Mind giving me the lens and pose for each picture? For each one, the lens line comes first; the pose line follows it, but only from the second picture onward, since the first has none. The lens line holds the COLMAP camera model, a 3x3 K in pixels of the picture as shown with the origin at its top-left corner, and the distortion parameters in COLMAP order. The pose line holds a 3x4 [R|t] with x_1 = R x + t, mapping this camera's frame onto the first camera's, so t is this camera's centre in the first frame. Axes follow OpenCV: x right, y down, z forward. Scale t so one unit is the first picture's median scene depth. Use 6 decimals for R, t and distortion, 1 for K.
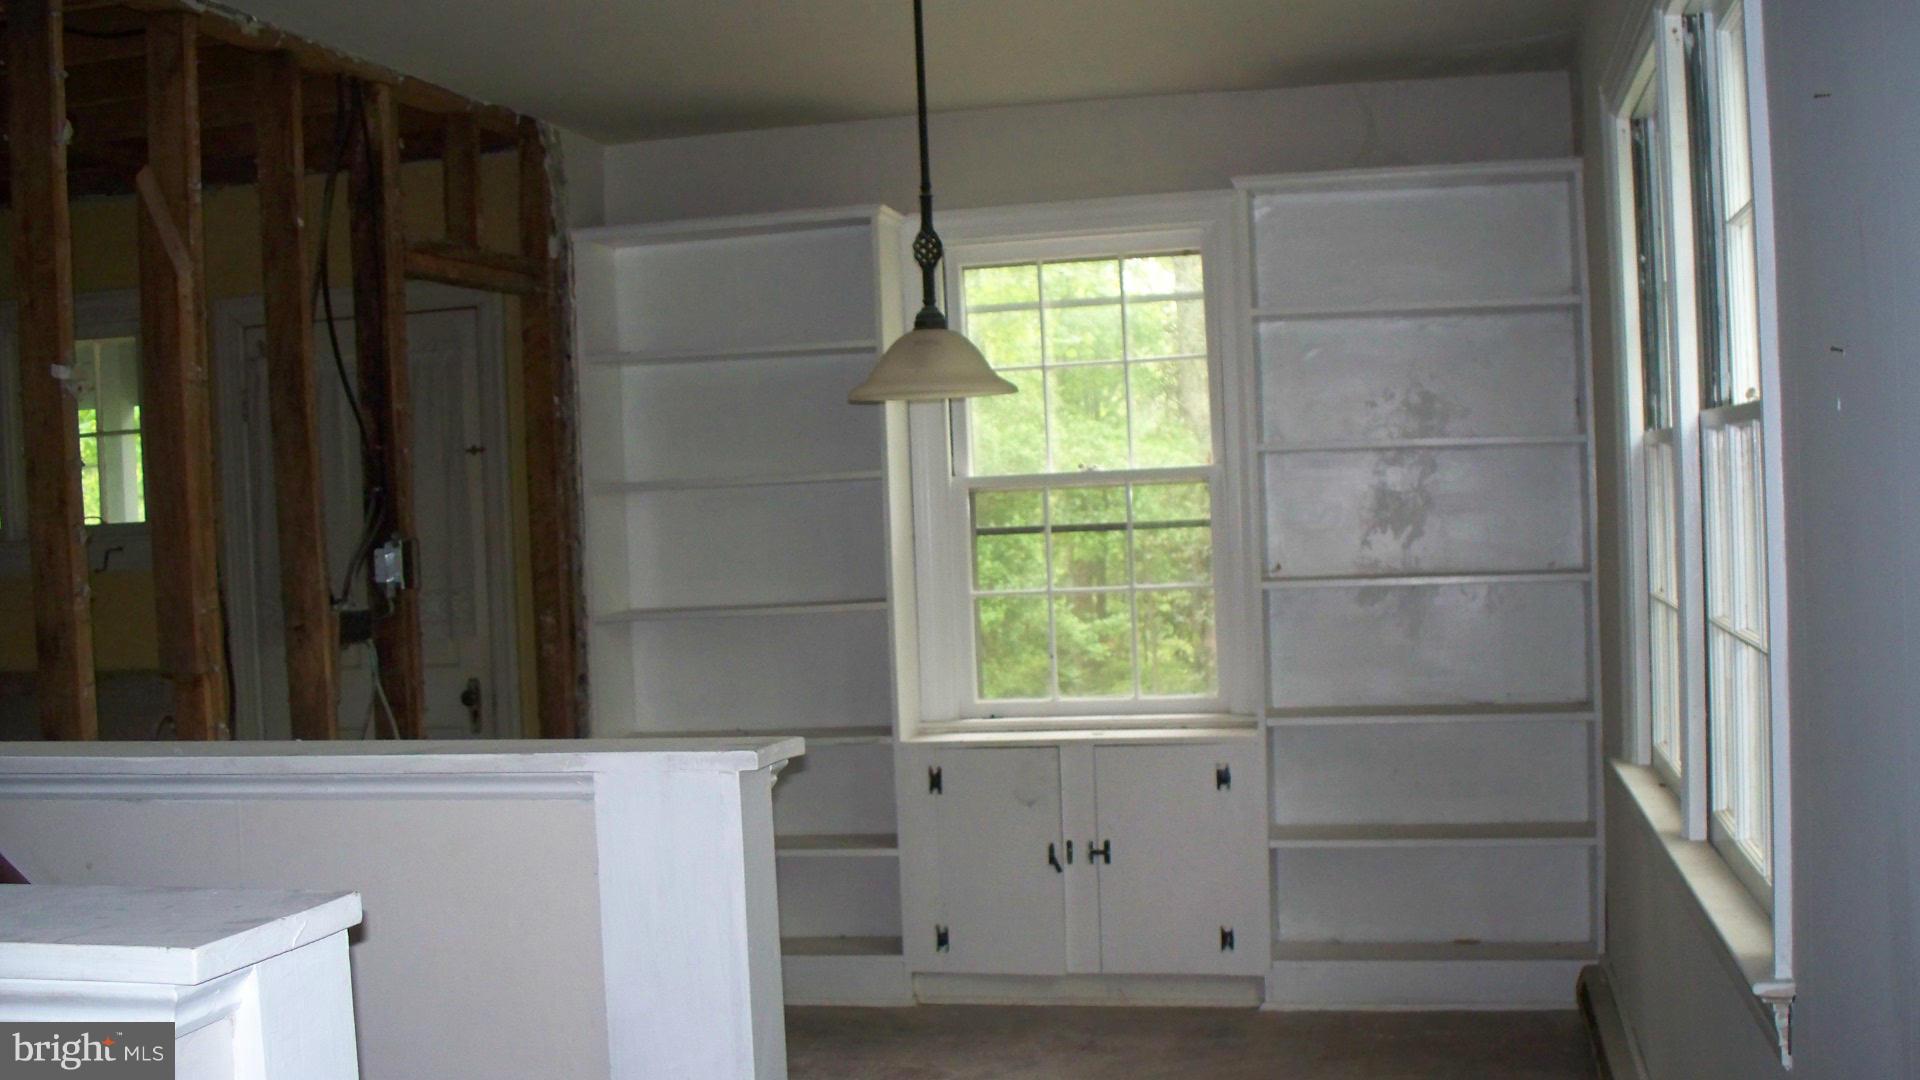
lens RADIAL K [[1965.2, 0, 960.0], [0, 1965.2, 540.0], [0, 0, 1]] dist [-0.231260, 0.247530]
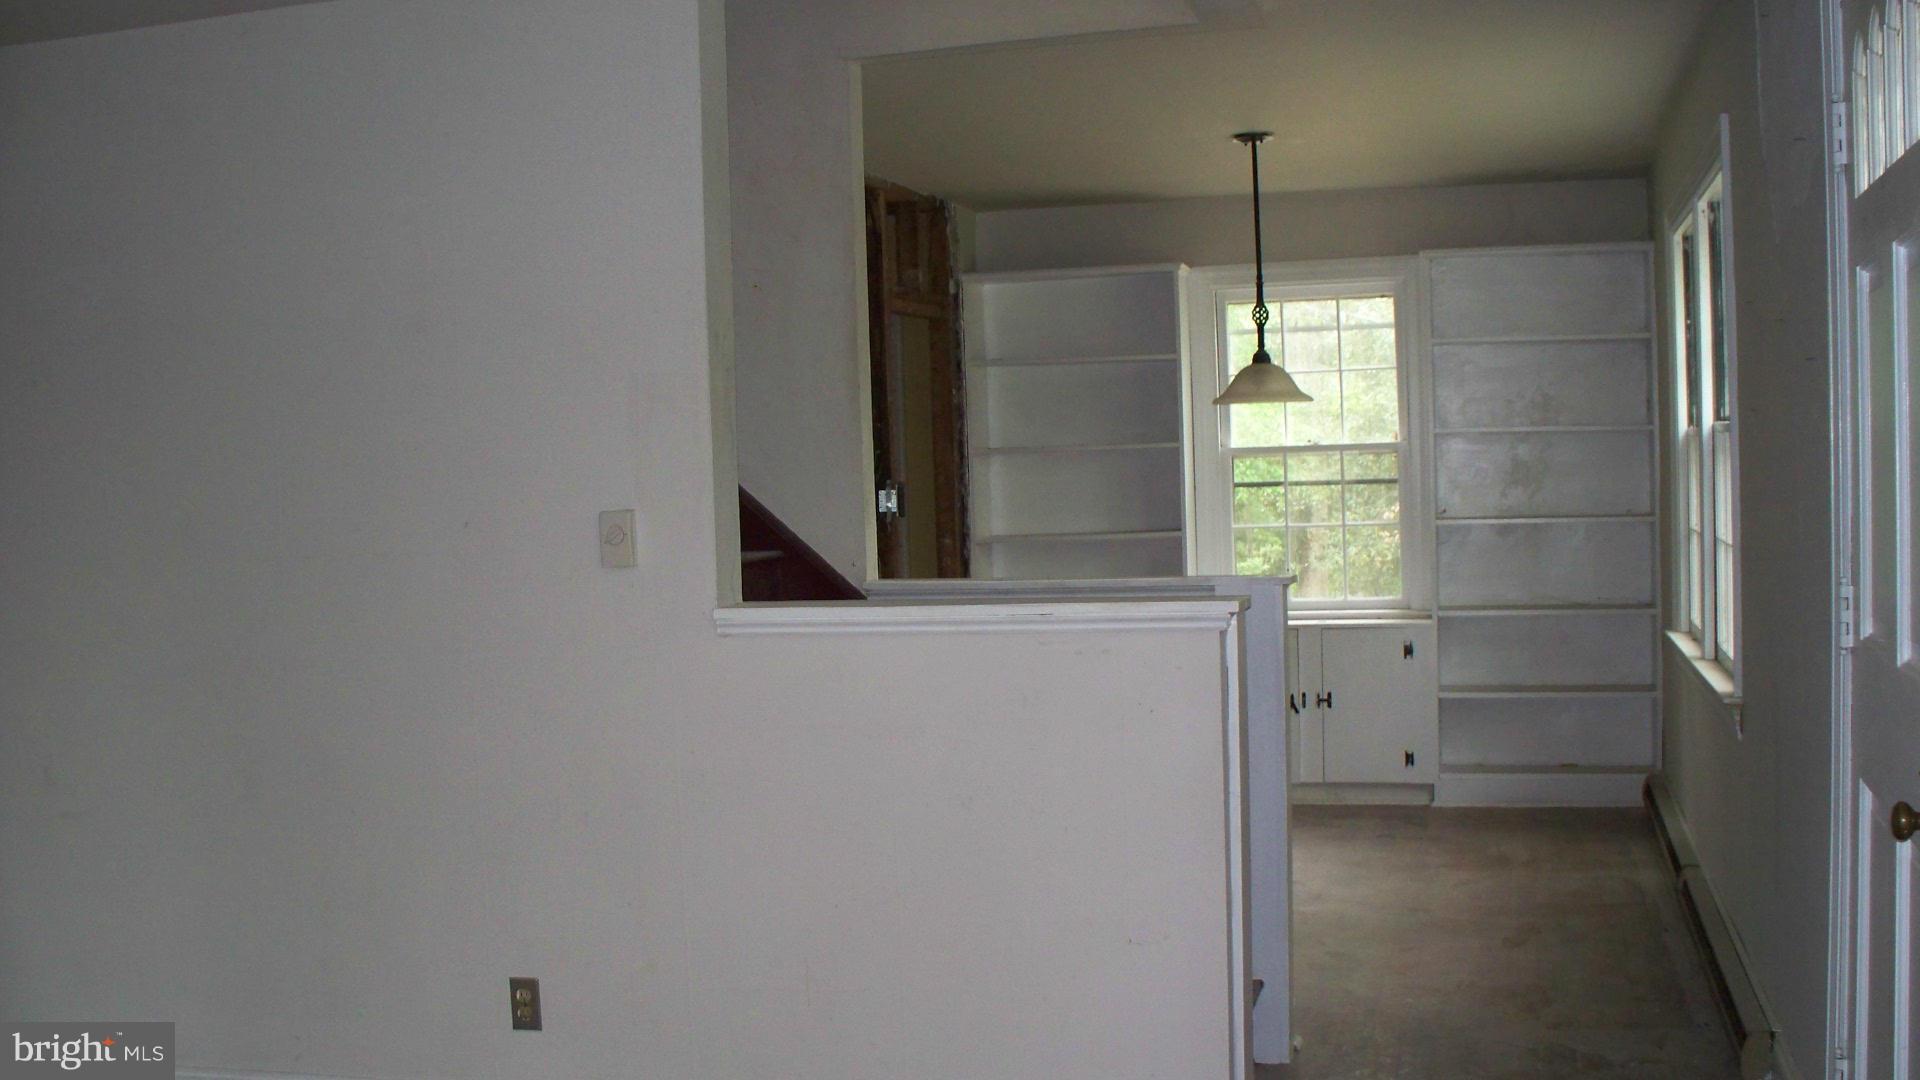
lens RADIAL K [[1965.2, 0, 960.0], [0, 1965.2, 540.0], [0, 0, 1]] dist [-0.231260, 0.247530]
pose [[0.999304, 0.009755, -0.035993, -0.157104], [-0.008908, 0.999681, 0.023620, 0.004792], [0.036212, -0.023283, 0.999073, -0.503069]]
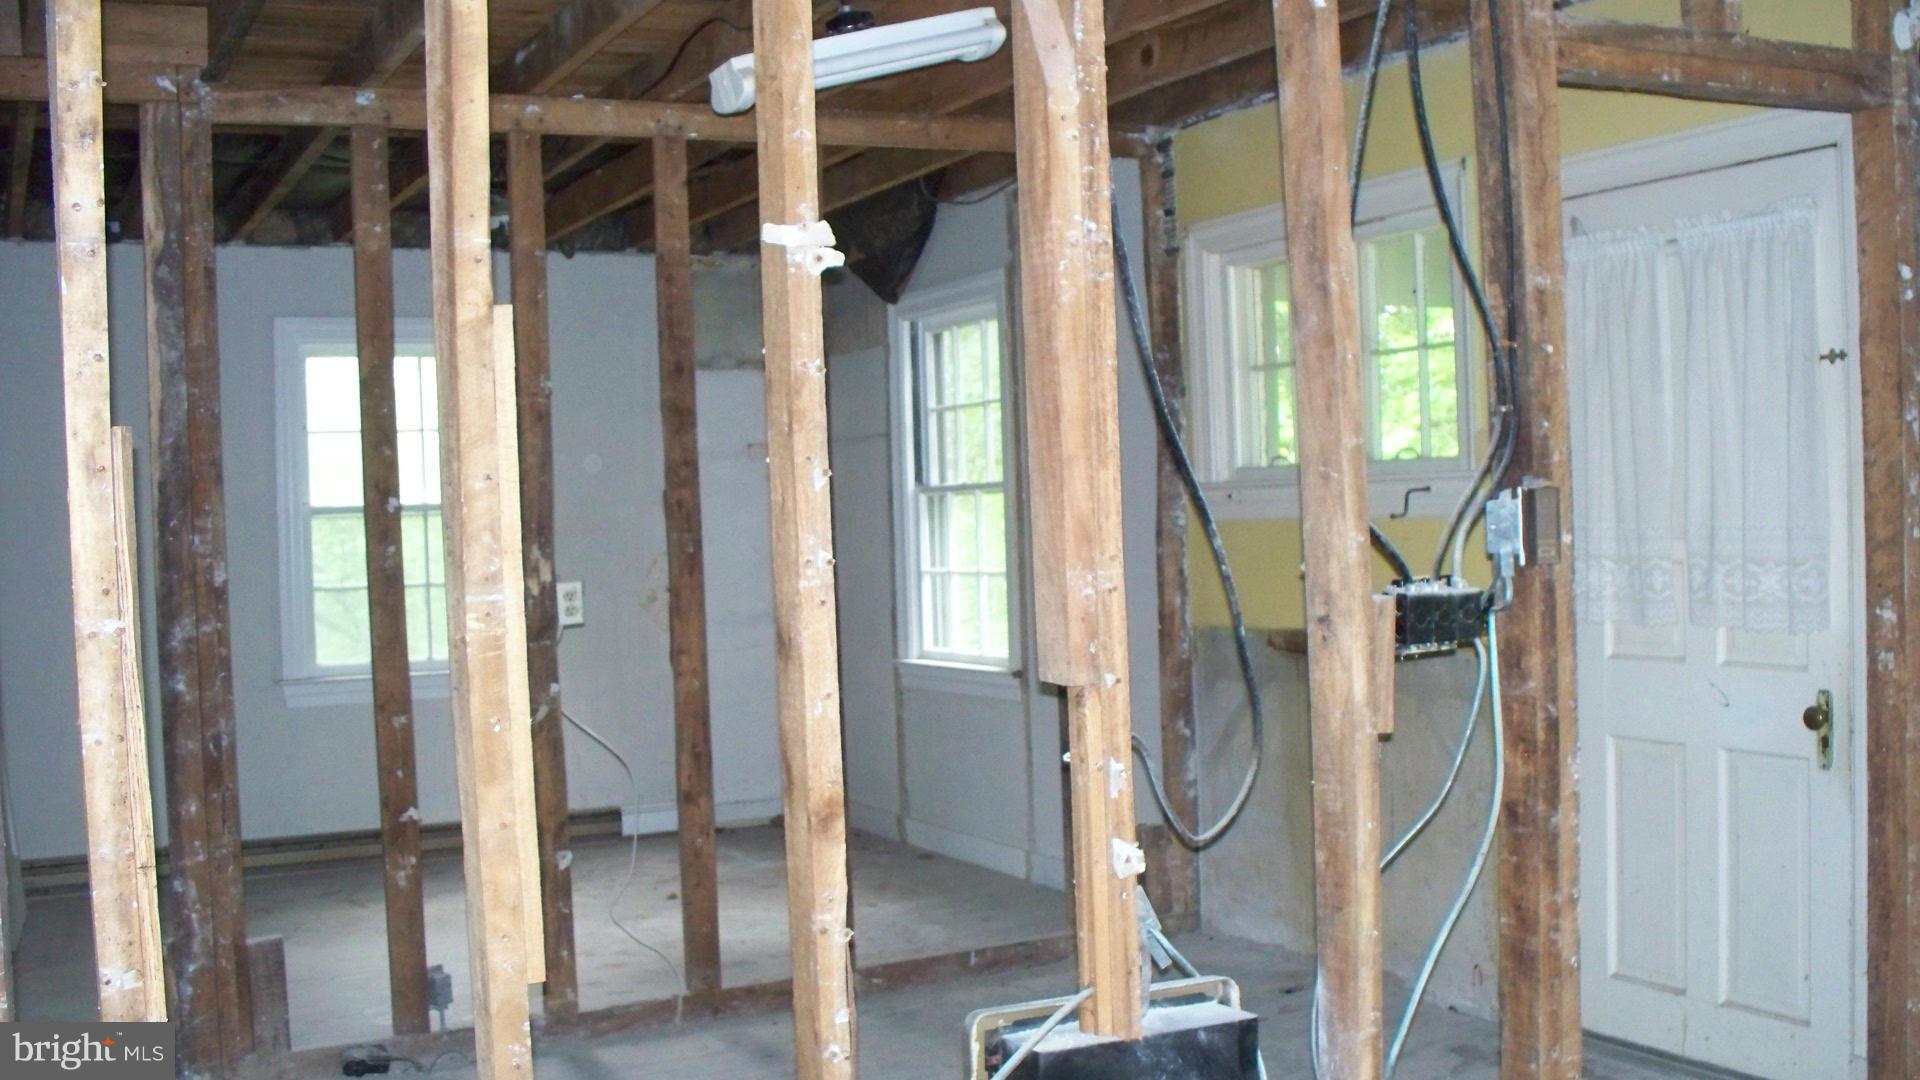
lens RADIAL K [[1965.2, 0, 960.0], [0, 1965.2, 540.0], [0, 0, 1]] dist [-0.231260, 0.247530]
pose [[0.646853, 0.038969, -0.761619, 0.067289], [-0.012720, 0.999106, 0.040317, -0.005310], [0.762509, -0.016391, 0.646770, 0.383804]]
